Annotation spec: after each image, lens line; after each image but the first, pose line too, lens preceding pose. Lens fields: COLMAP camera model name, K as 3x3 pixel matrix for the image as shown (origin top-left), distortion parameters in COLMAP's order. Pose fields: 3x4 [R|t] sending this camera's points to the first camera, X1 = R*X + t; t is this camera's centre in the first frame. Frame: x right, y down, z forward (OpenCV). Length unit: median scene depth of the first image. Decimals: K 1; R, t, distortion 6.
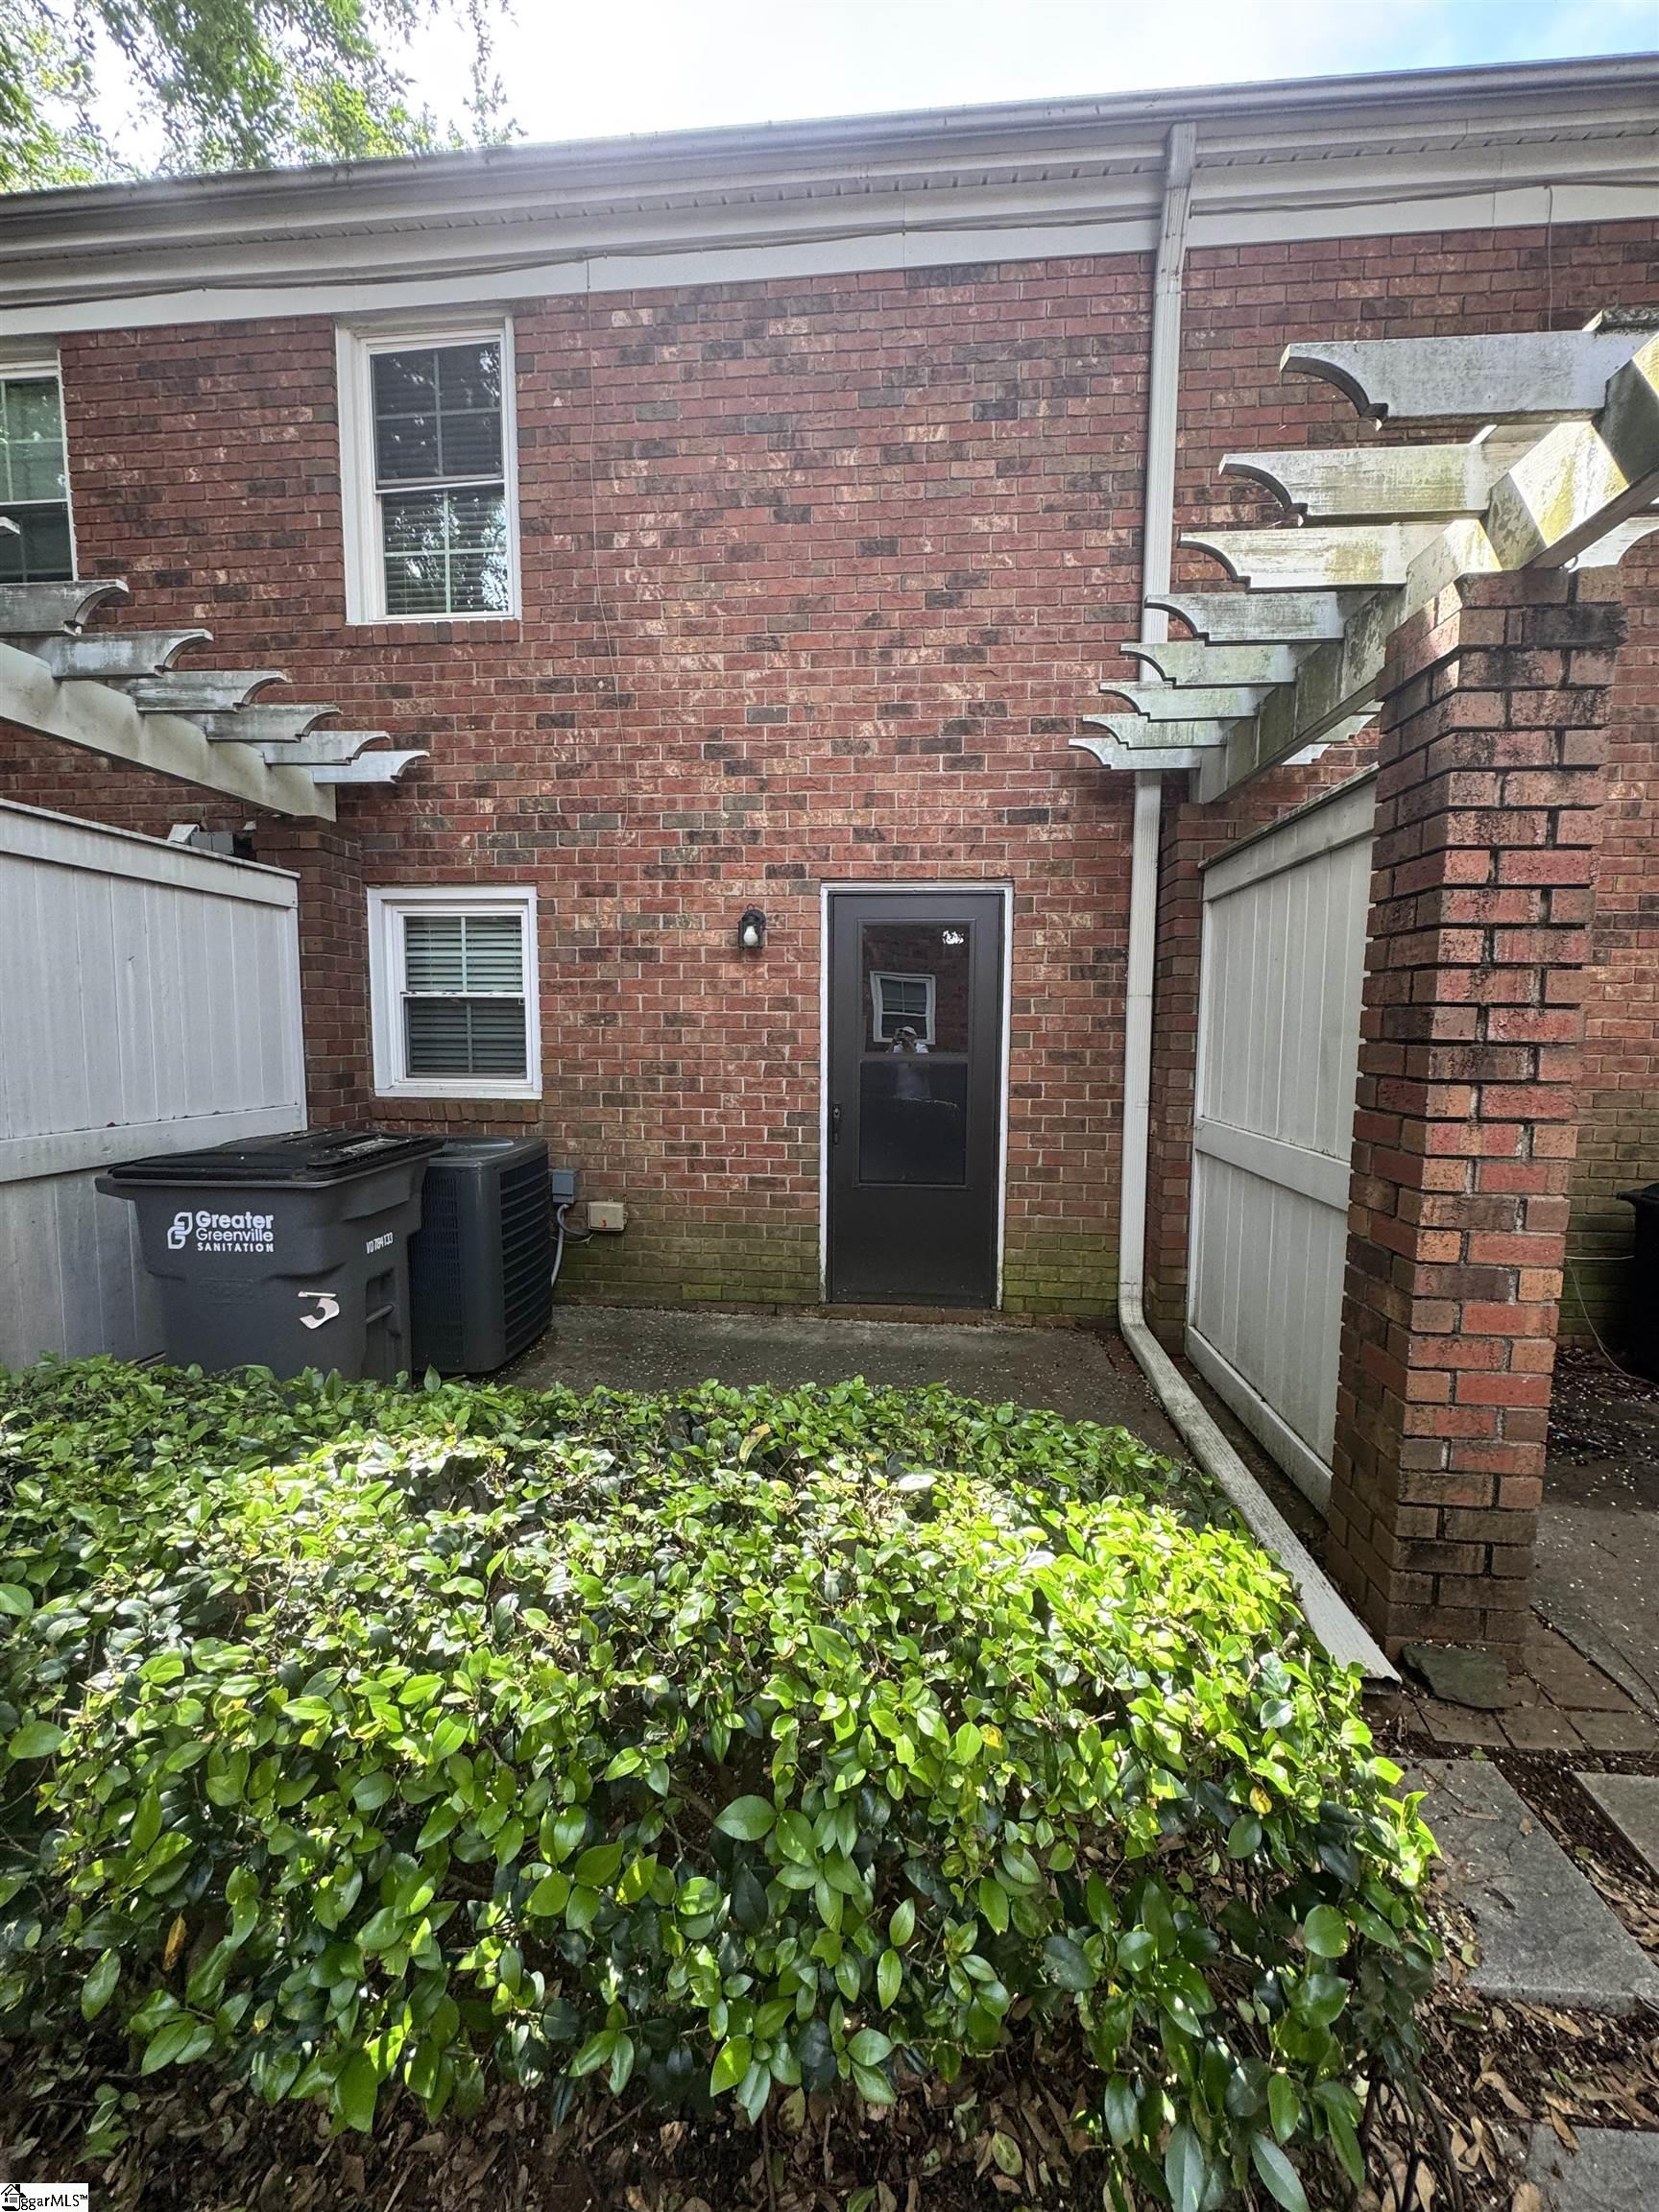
lens RADIAL K [[881.7, 0, 833.1], [0, 881.7, 1103.6], [0, 0, 1]] dist [0.000228, -0.000361]
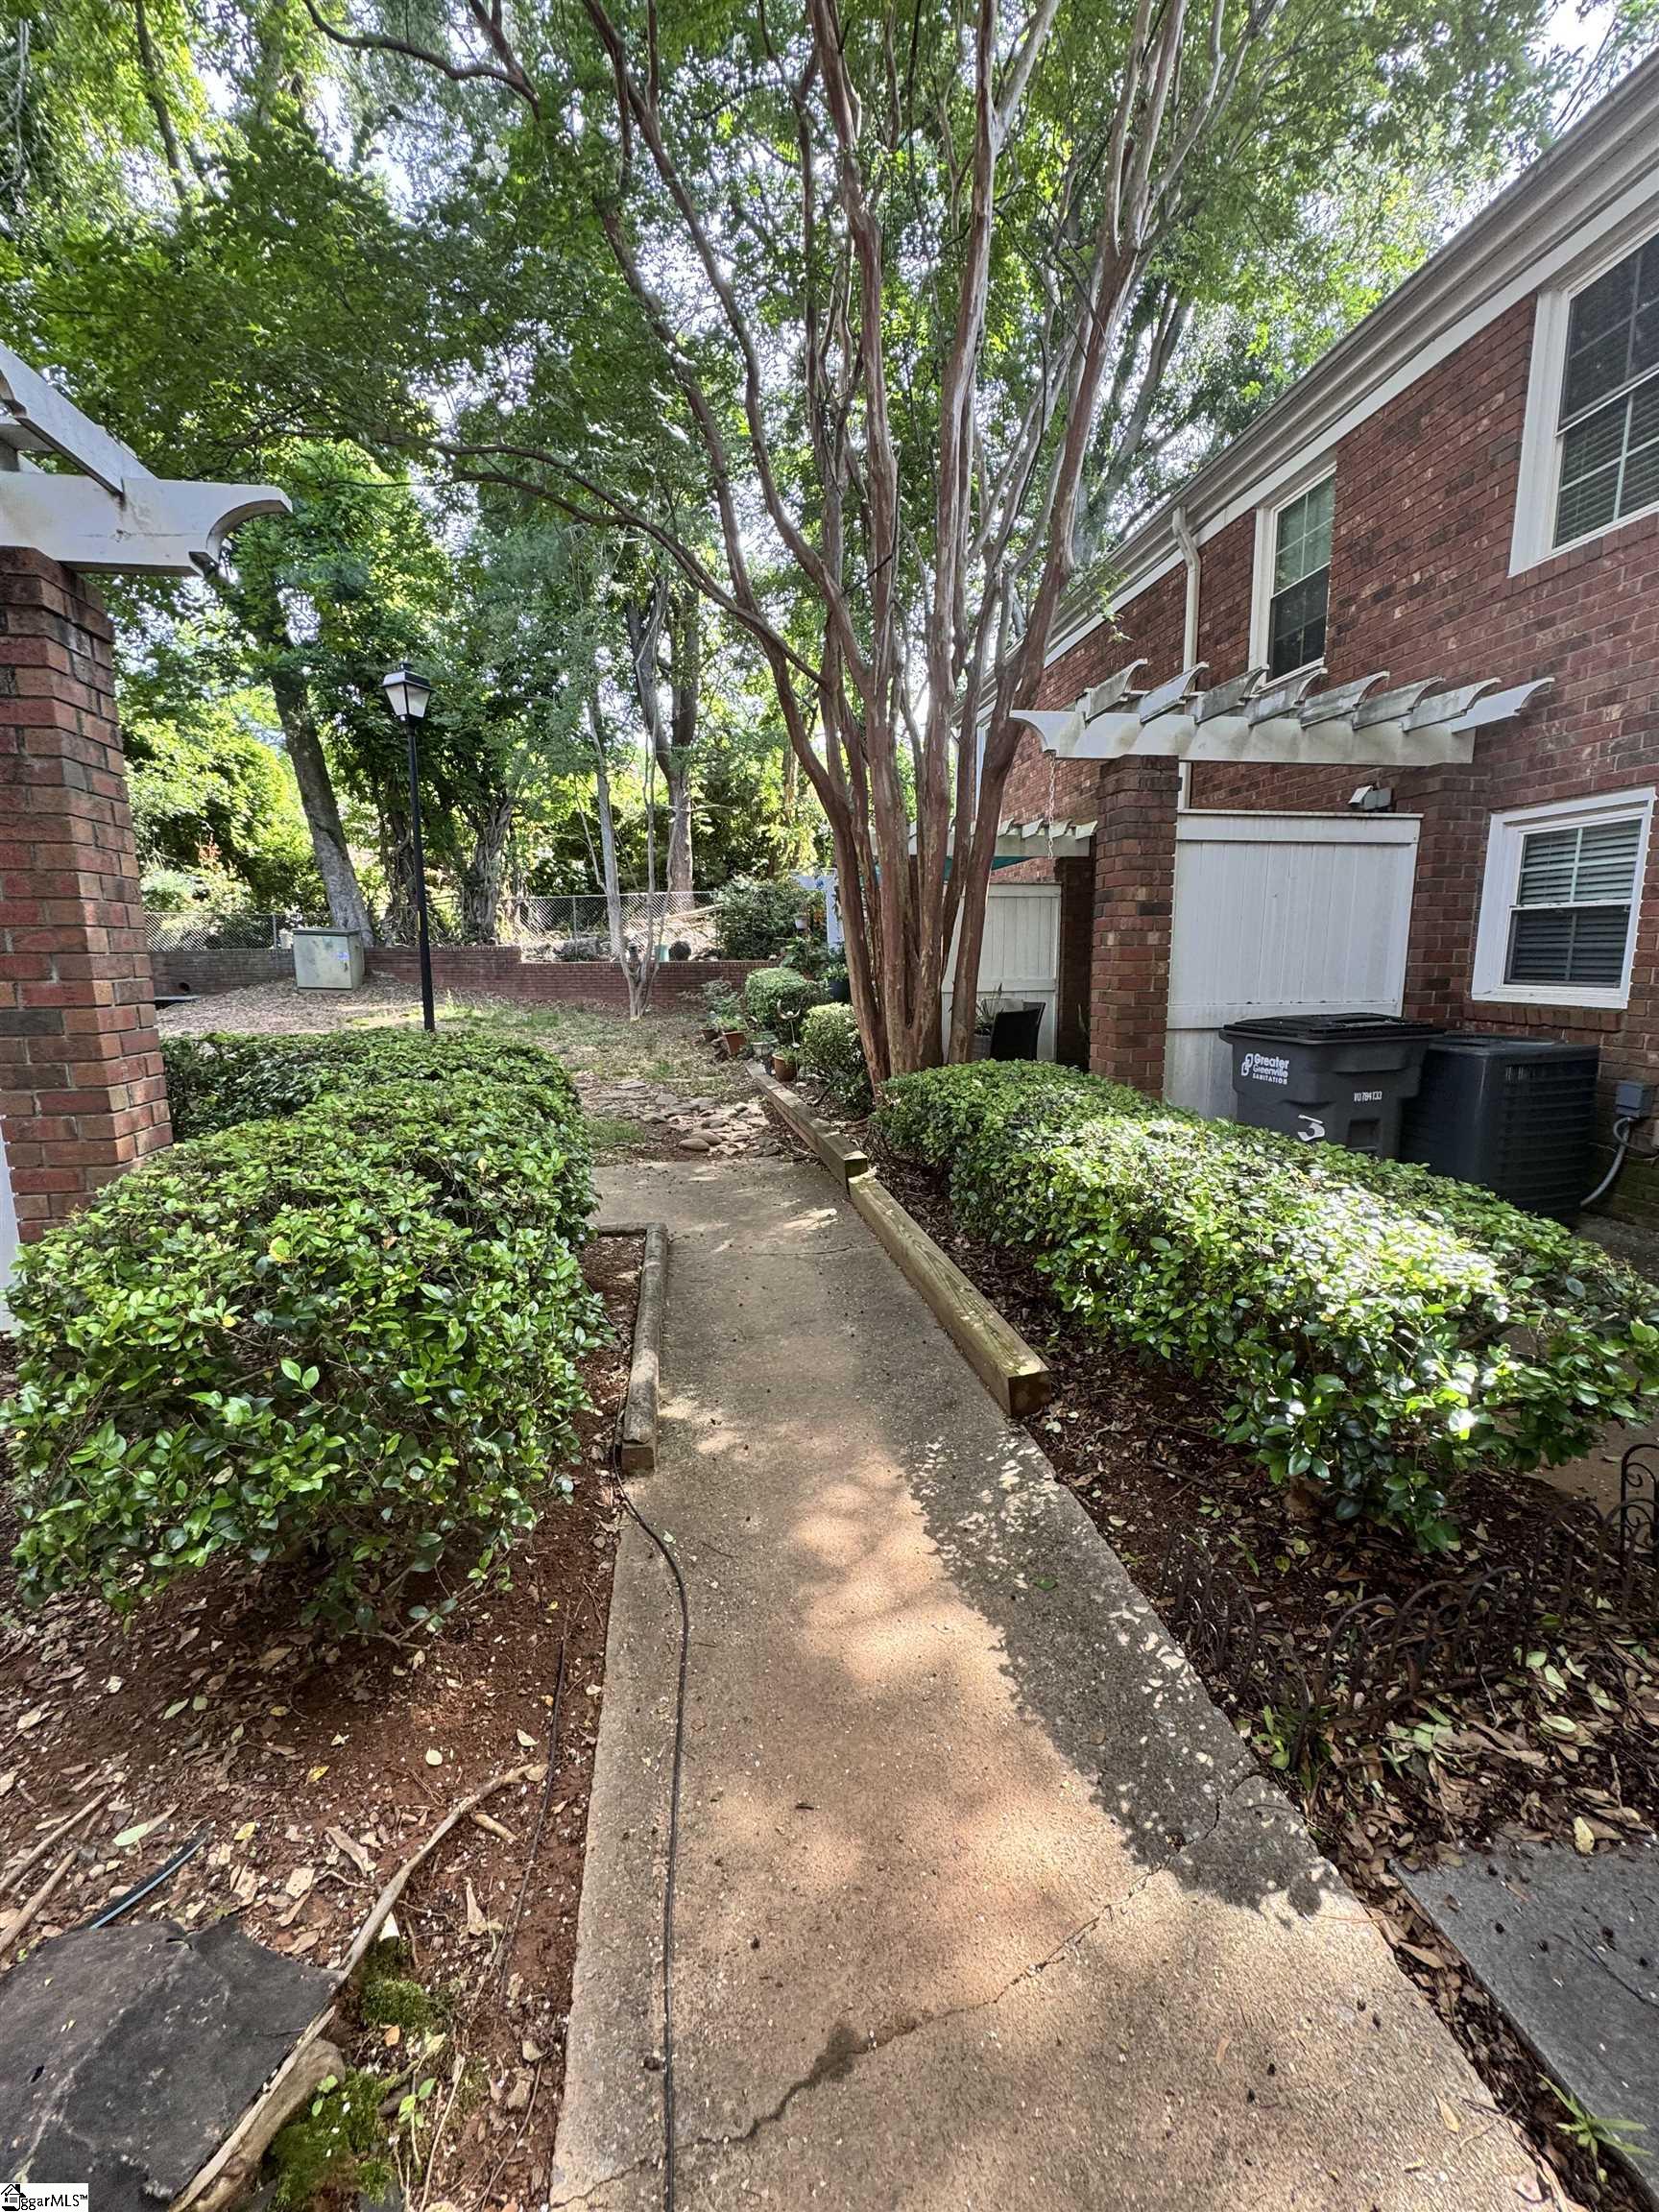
lens RADIAL K [[881.7, 0, 830.3], [0, 881.7, 1105.5], [0, 0, 1]] dist [0.000228, -0.000361]
pose [[0.263044, 0.154618, -0.952313, 0.397191], [-0.070973, 0.987501, 0.140727, 0.027043], [0.962170, 0.030571, 0.270730, -0.118903]]
